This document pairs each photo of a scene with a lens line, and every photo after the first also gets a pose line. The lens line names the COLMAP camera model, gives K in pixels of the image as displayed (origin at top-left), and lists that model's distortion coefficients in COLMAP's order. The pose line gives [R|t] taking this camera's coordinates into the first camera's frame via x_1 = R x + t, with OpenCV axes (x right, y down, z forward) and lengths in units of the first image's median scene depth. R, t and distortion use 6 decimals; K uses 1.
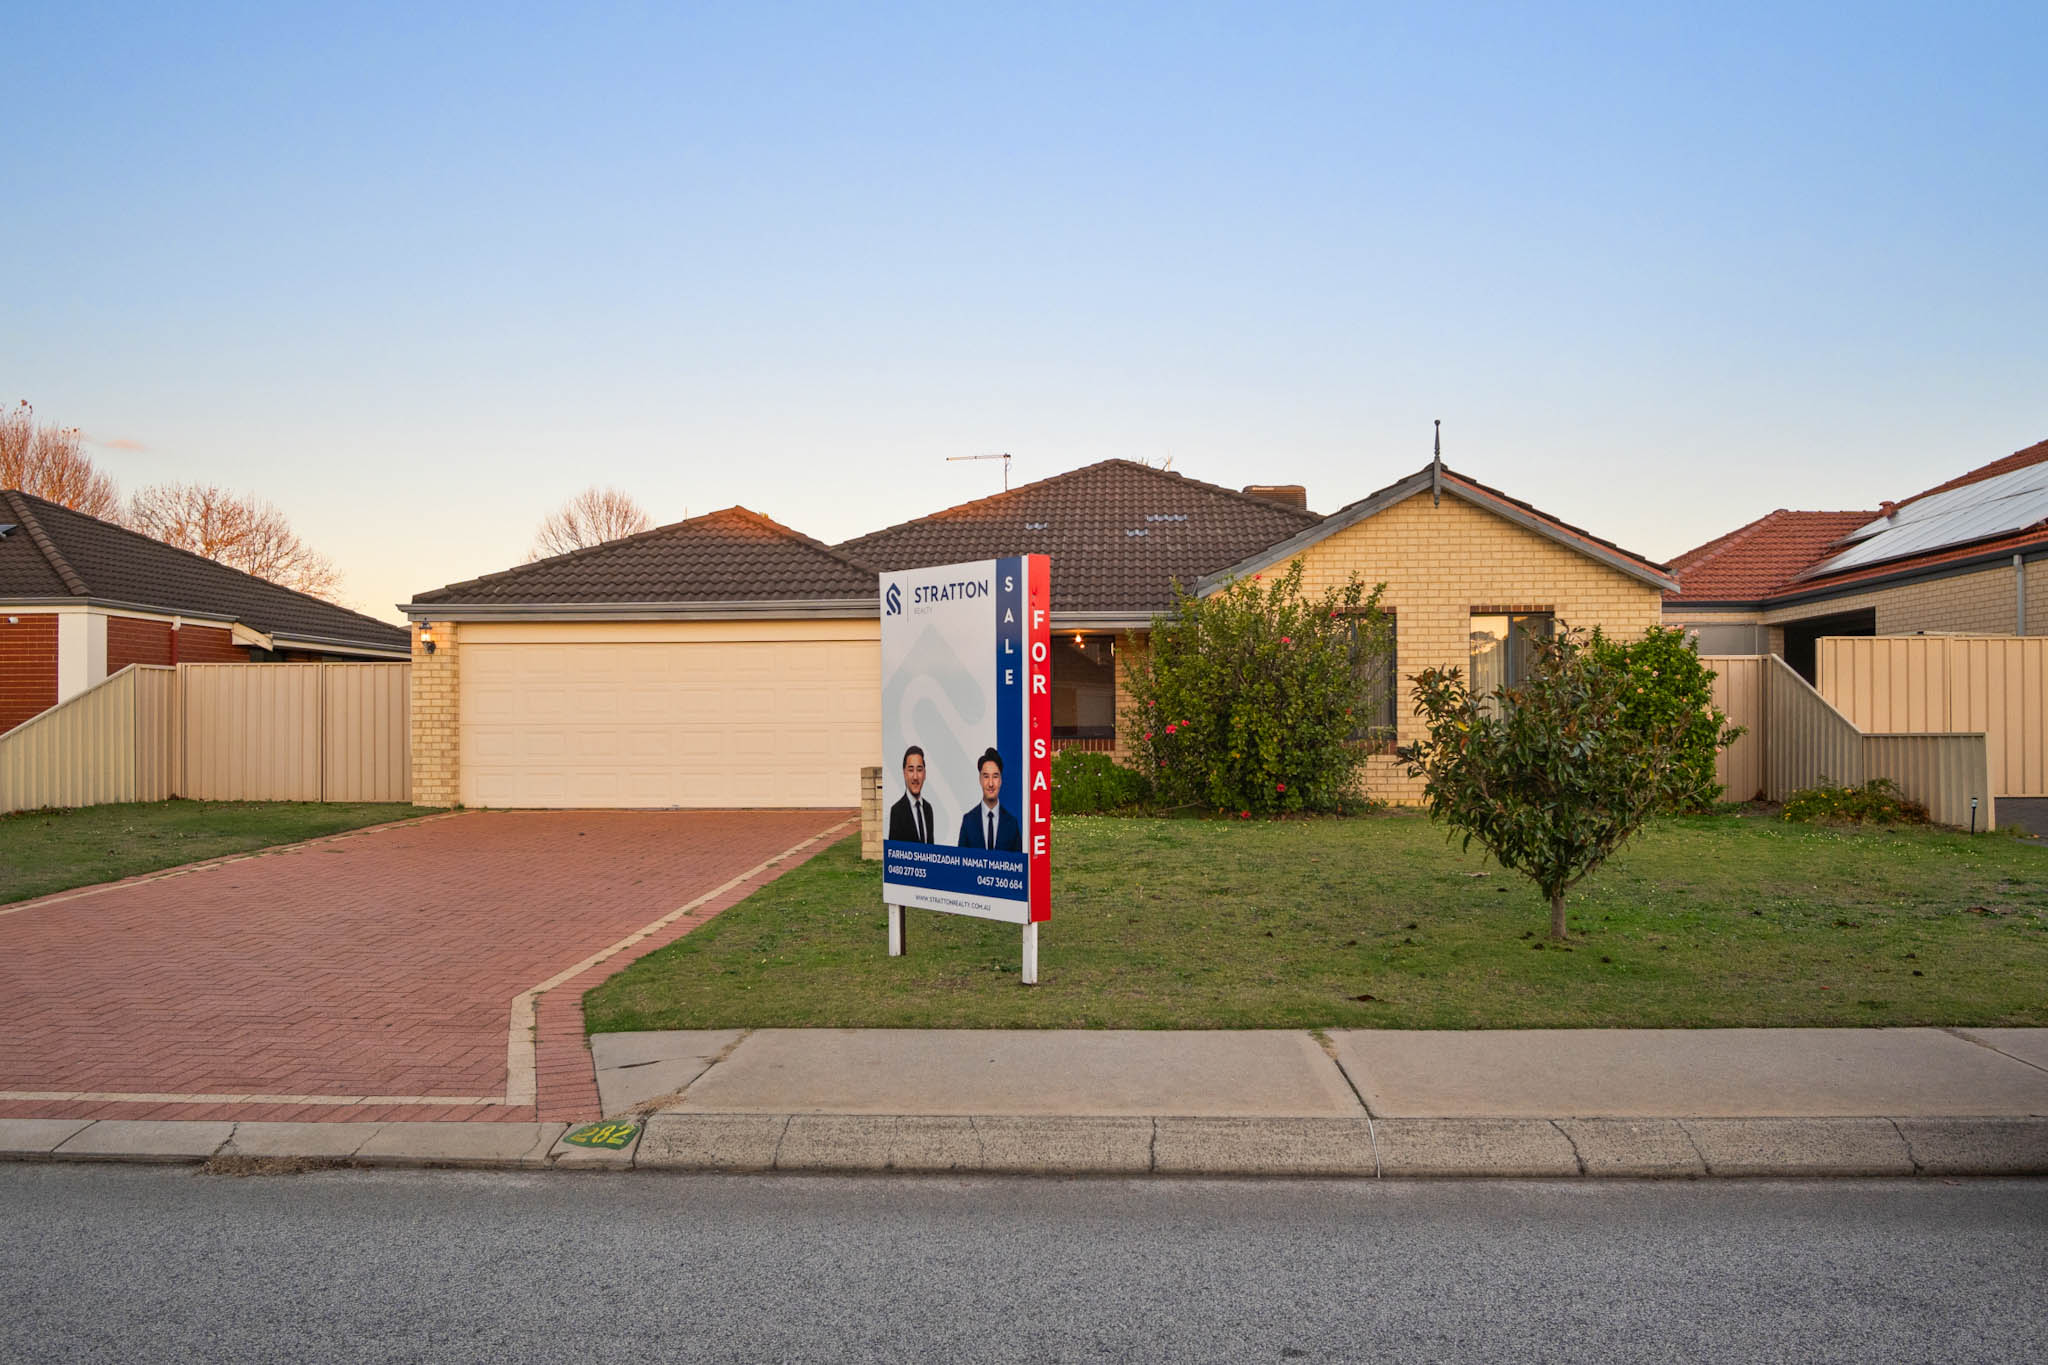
lens RADIAL K [[1511.5, 0, 1025.0], [0, 1511.5, 667.1], [0, 0, 1]] dist [-0.000595, 0.000287]
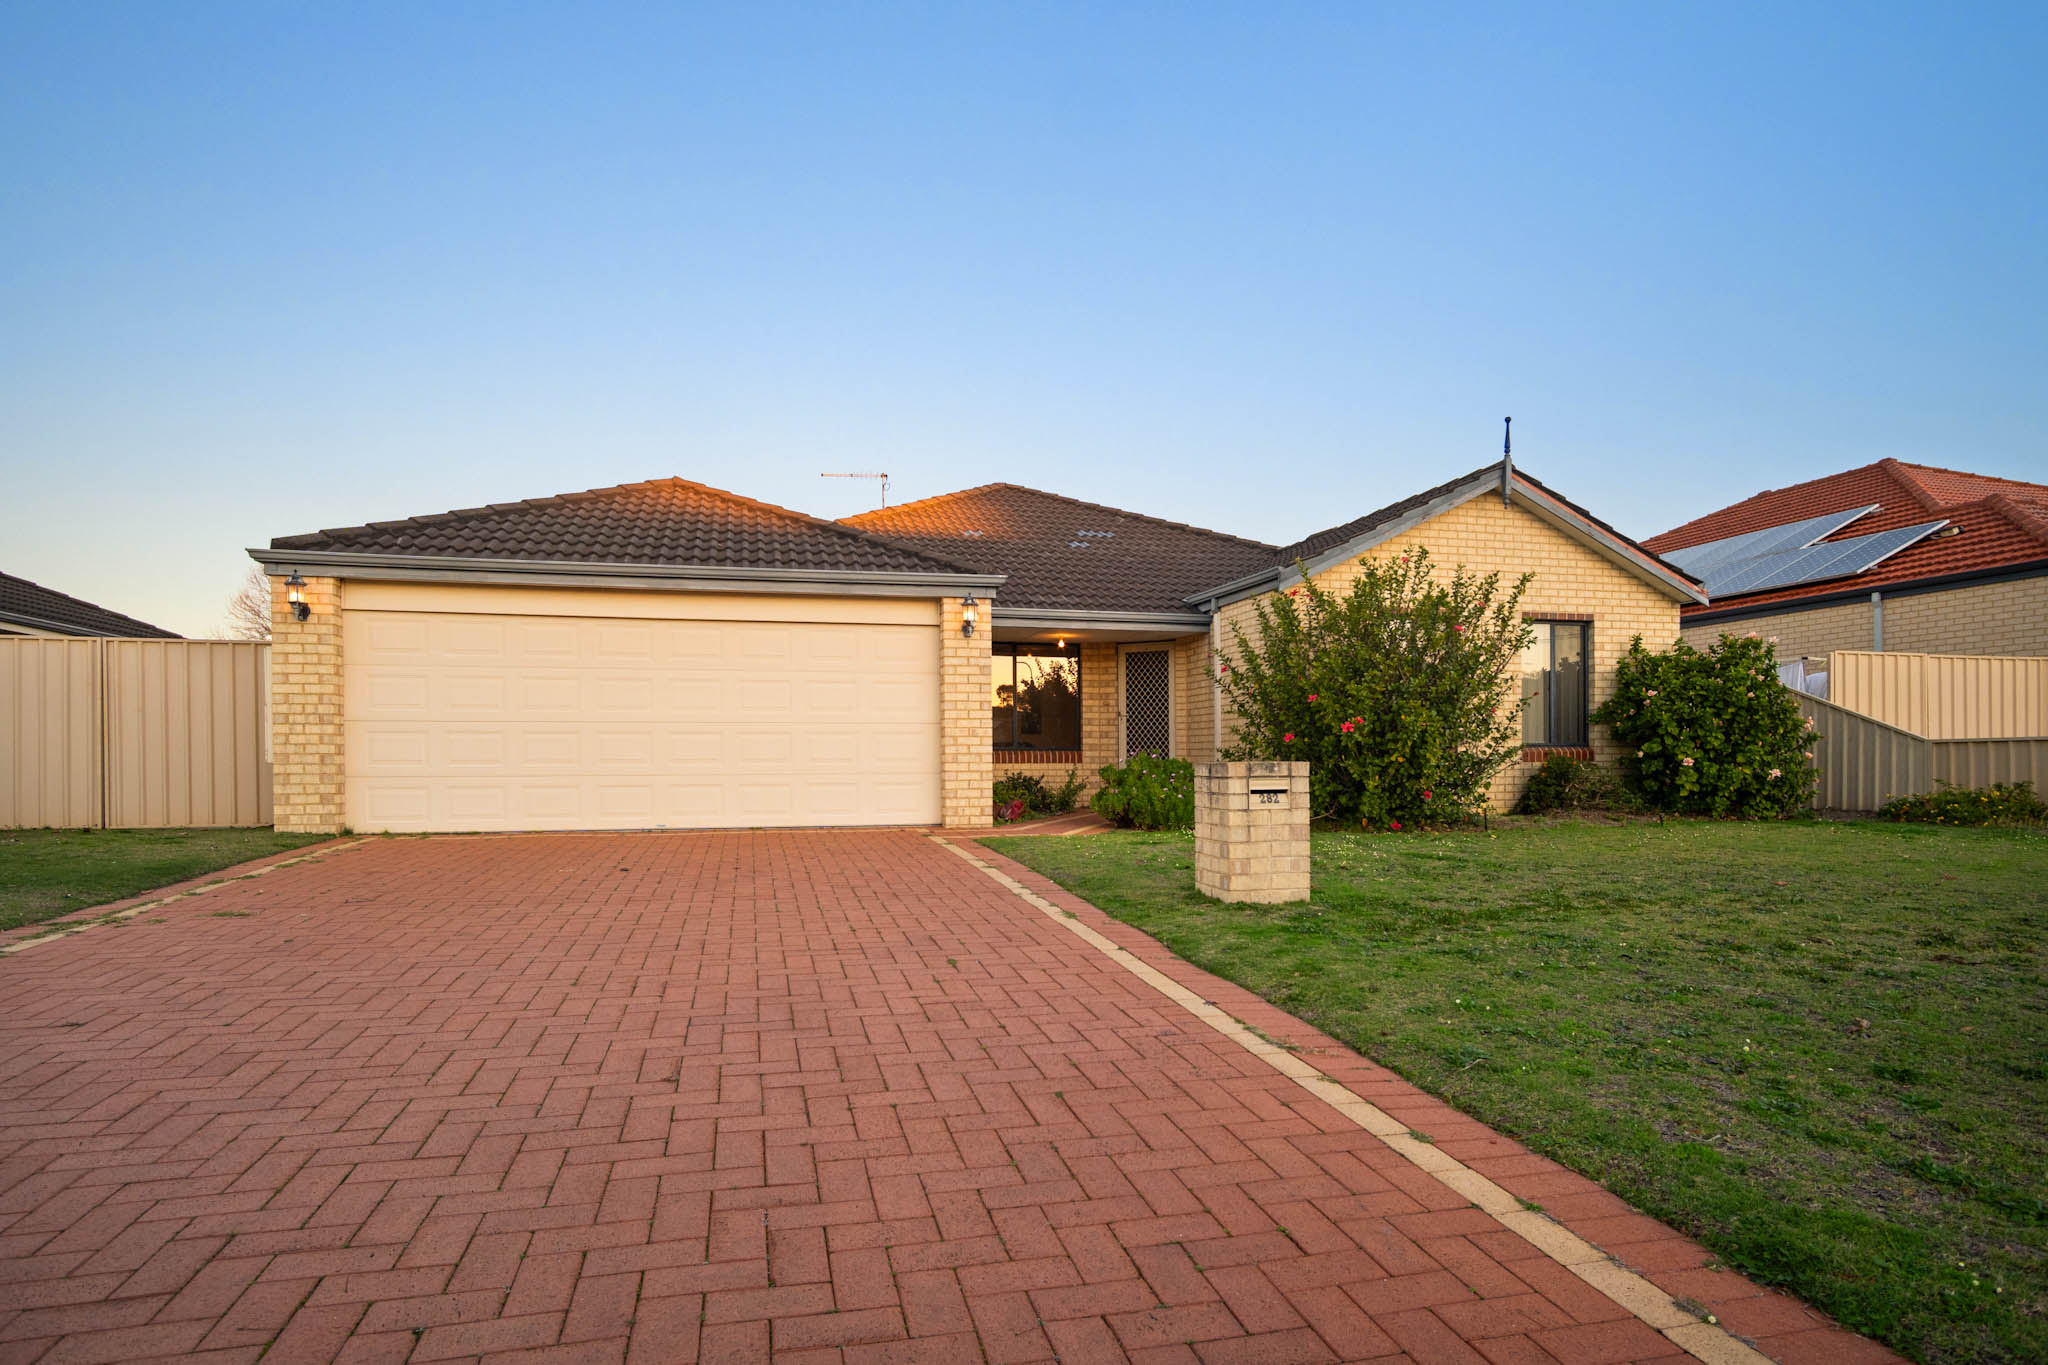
lens RADIAL K [[1126.8, 0, 1024.4], [0, 1126.8, 741.7], [0, 0, 1]] dist [0.006337, 0.000849]
pose [[0.953128, 0.008281, 0.302454, -0.235410], [-0.015018, 0.999688, 0.019954, 0.034014], [-0.302194, -0.023561, 0.952955, 0.394454]]
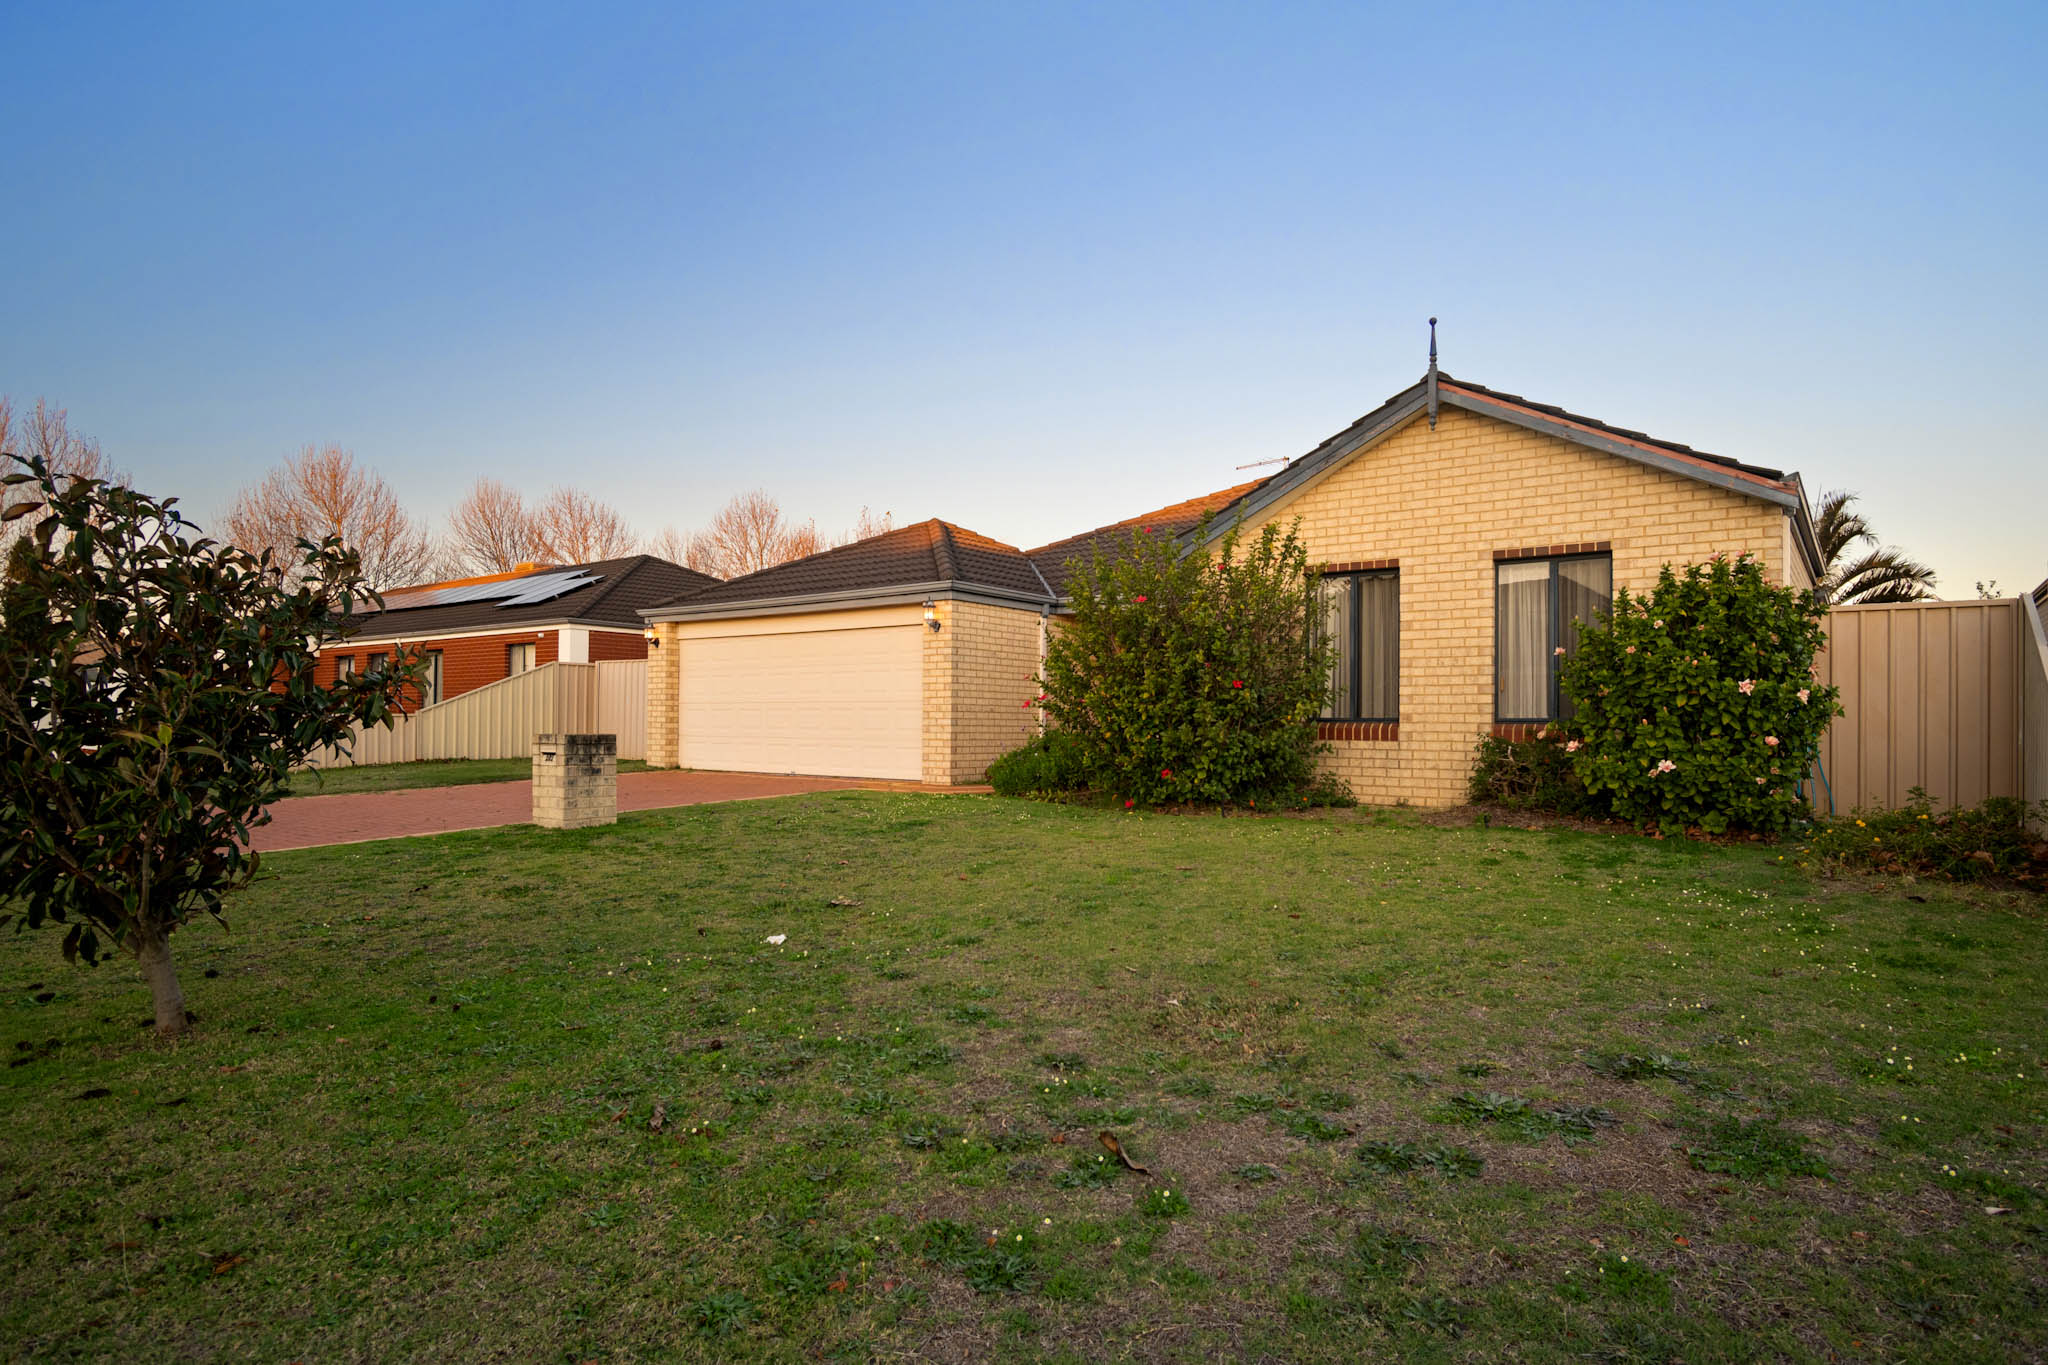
lens RADIAL K [[1110.9, 0, 1024.0], [0, 1110.9, 682.5], [0, 0, 1]] dist [-0.001821, 0.000055]
pose [[0.838066, -0.008268, -0.545506, 0.402186], [0.009553, 0.999954, -0.000480, 0.024786], [0.545485, -0.004809, 0.838107, 0.390381]]
